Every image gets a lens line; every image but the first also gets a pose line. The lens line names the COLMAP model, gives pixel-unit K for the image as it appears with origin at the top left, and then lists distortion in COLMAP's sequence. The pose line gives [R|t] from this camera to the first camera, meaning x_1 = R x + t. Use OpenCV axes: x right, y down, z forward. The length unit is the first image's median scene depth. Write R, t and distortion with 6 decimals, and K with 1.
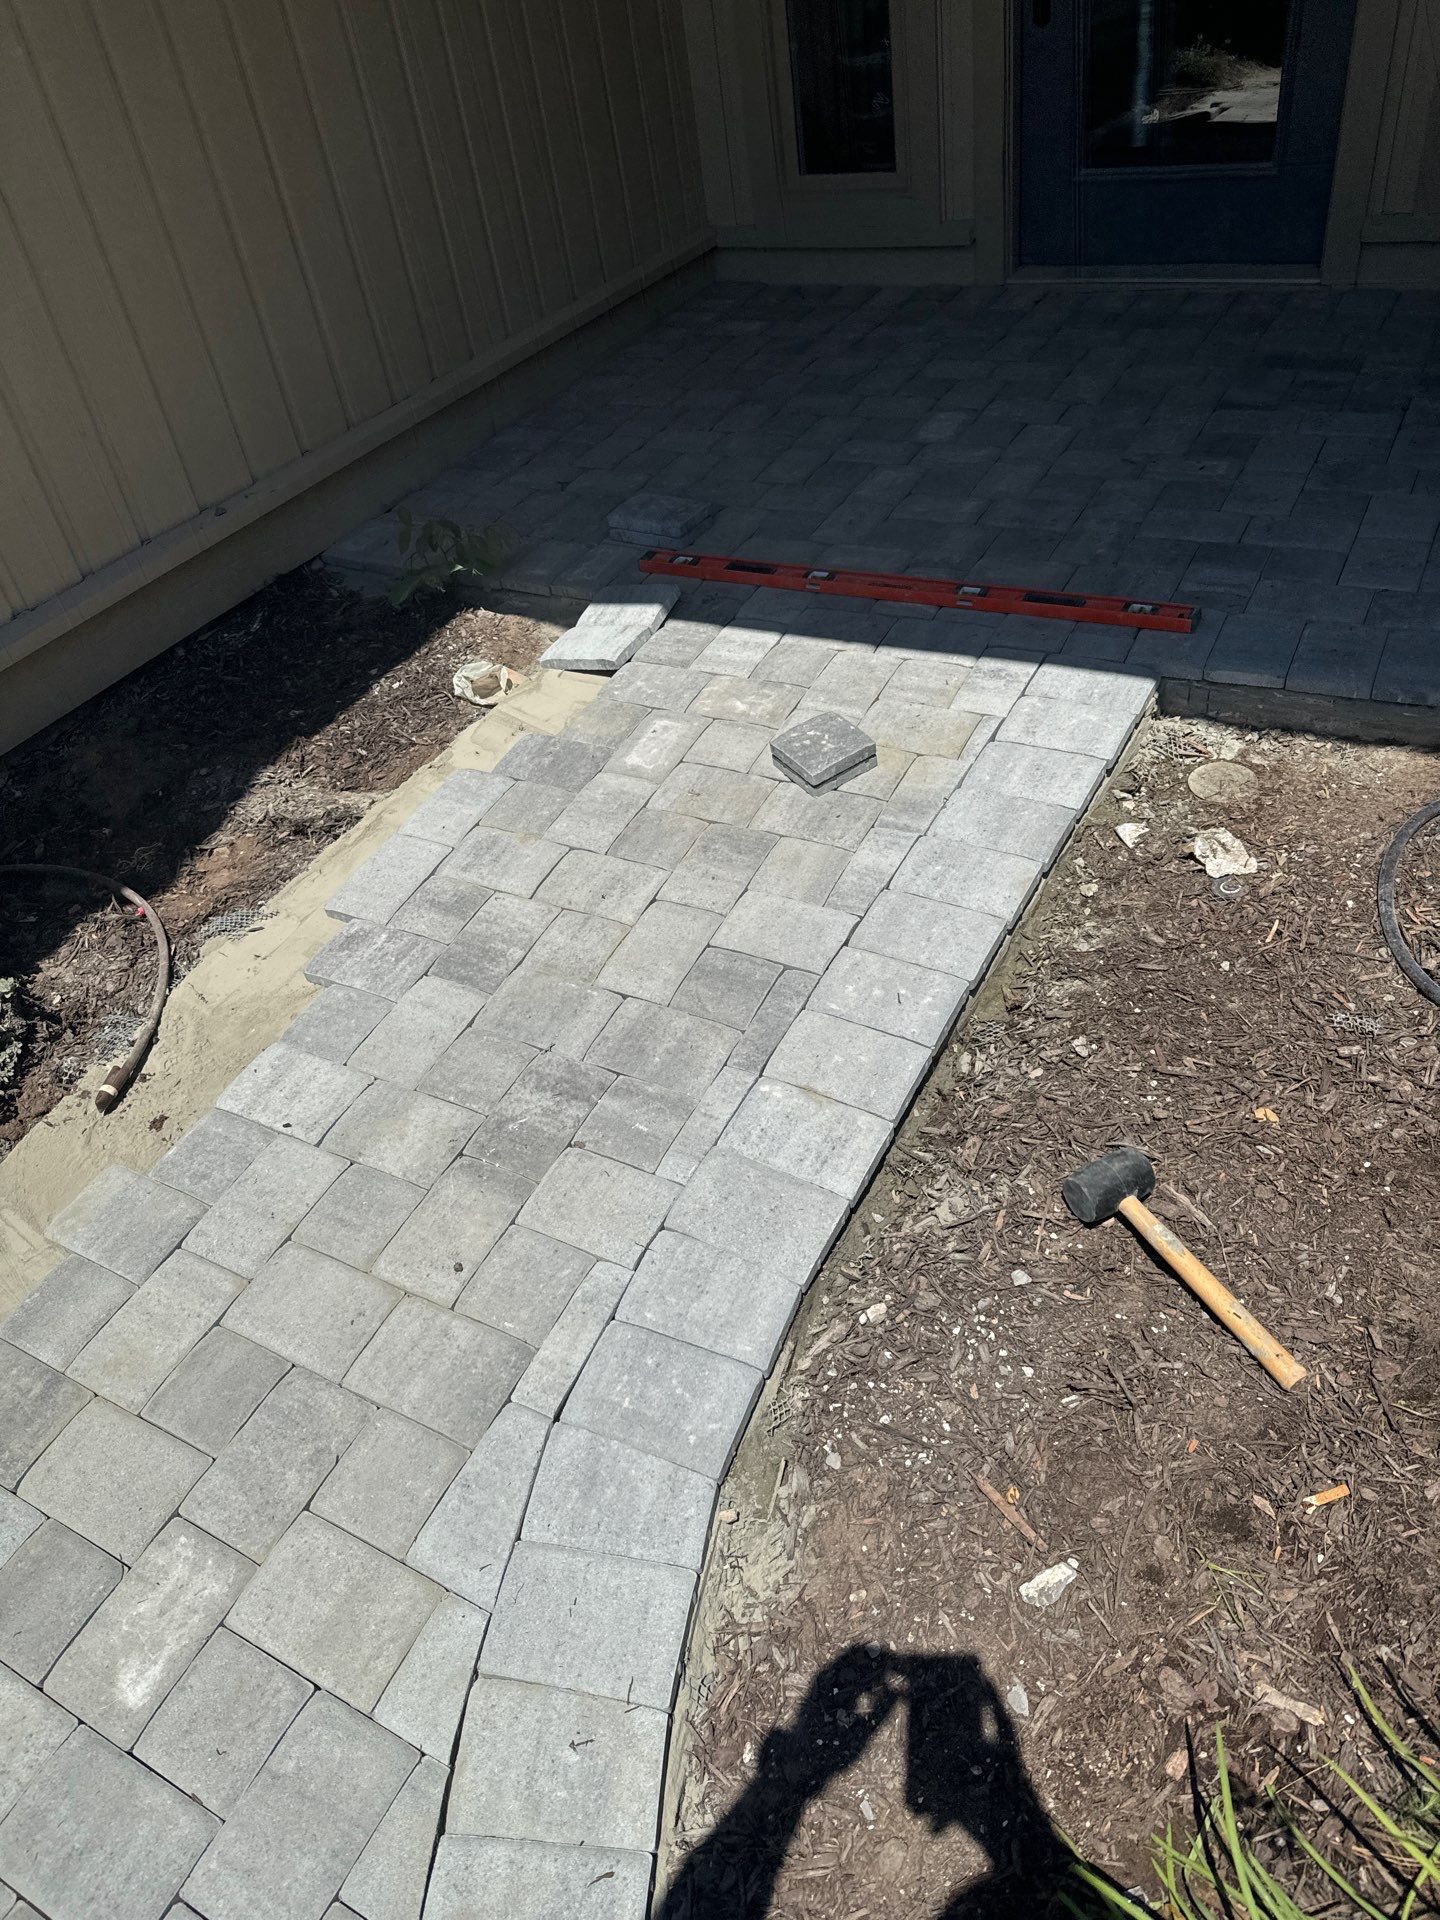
lens RADIAL K [[1366.7, 0, 711.5], [0, 1366.7, 947.2], [0, 0, 1]] dist [0.067452, -0.078745]
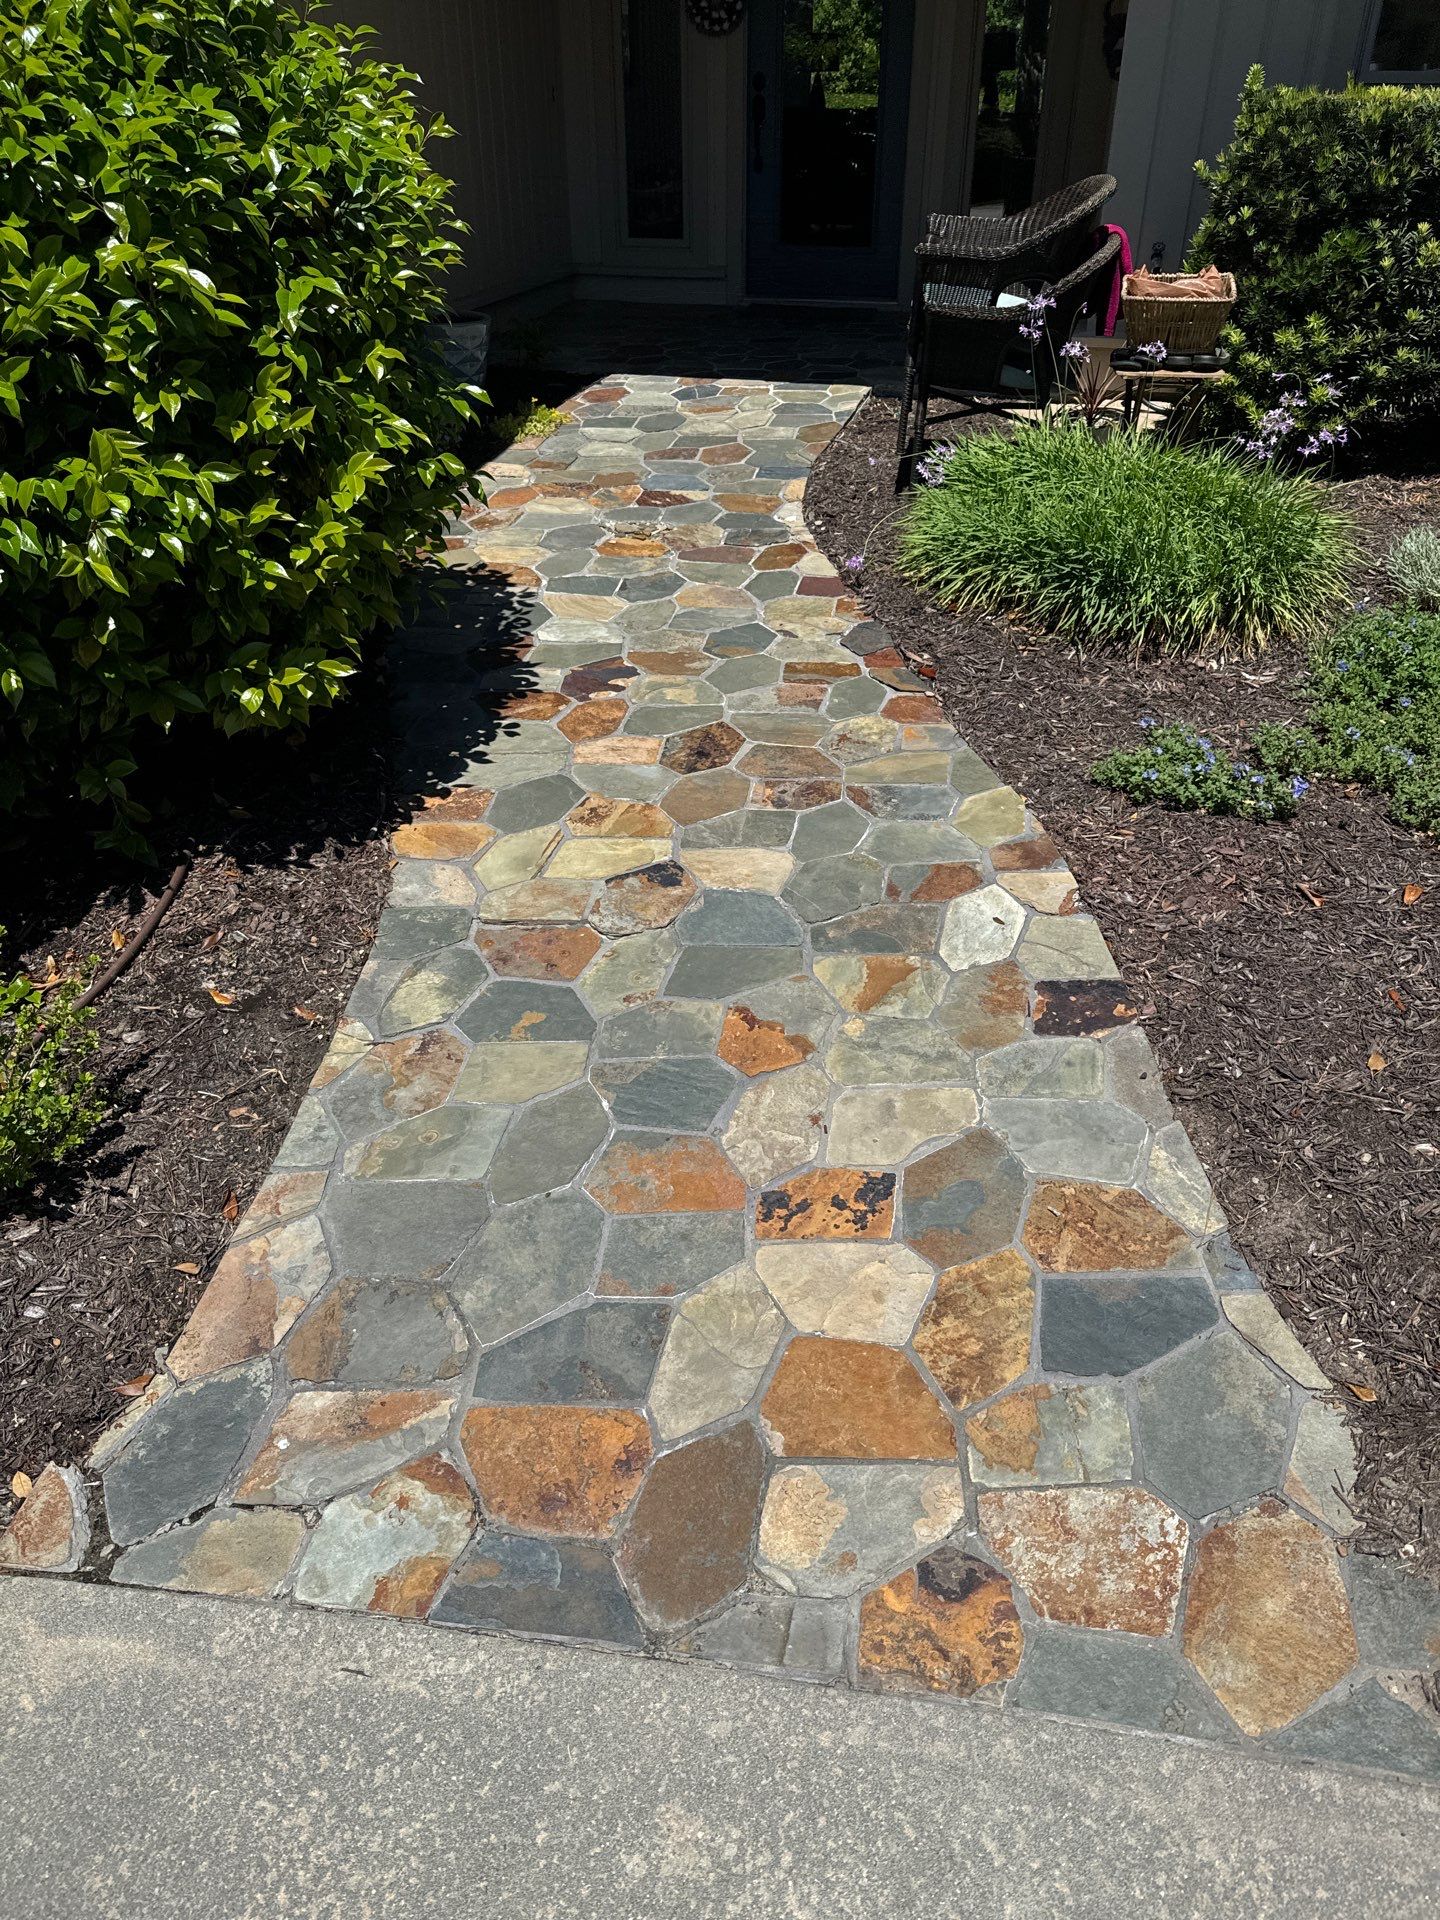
lens RADIAL K [[1366.7, 0, 739.9], [0, 1366.7, 975.2], [0, 0, 1]] dist [0.067452, -0.078745]
pose [[0.946592, -0.037820, 0.320207, -0.721633], [0.082585, 0.988408, -0.127396, 1.129361], [-0.311677, 0.147036, 0.938743, -1.084647]]
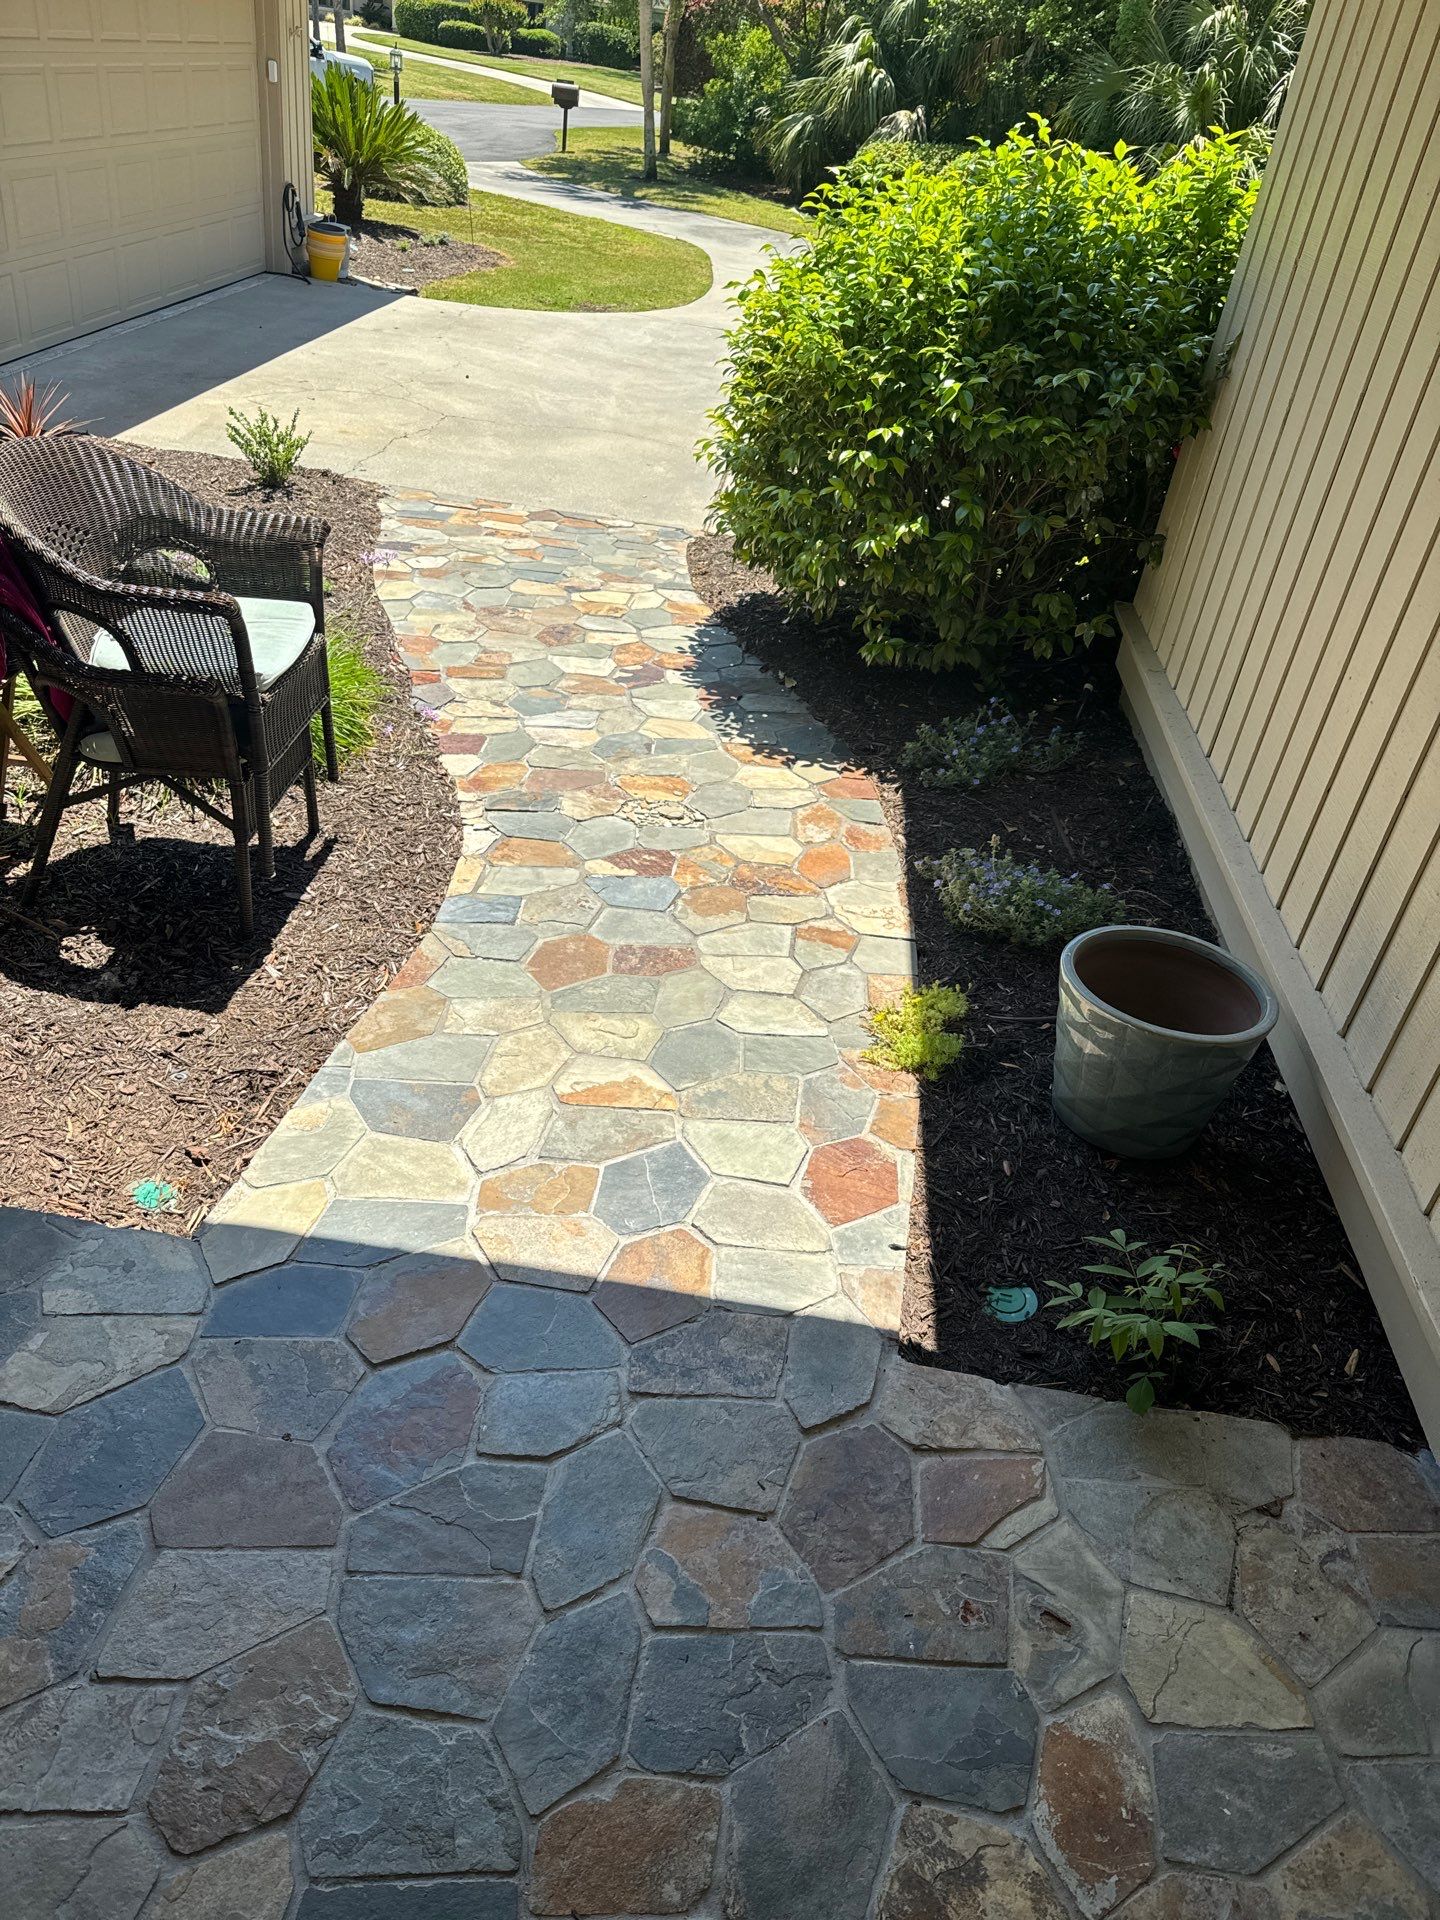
lens RADIAL K [[1366.7, 0, 714.4], [0, 1366.7, 979.6], [0, 0, 1]] dist [0.067452, -0.078745]
pose [[-0.919746, 0.243655, -0.307734, 0.242916], [-0.245344, 0.255112, 0.935267, -1.181613], [0.306389, 0.935708, -0.174859, 1.078385]]
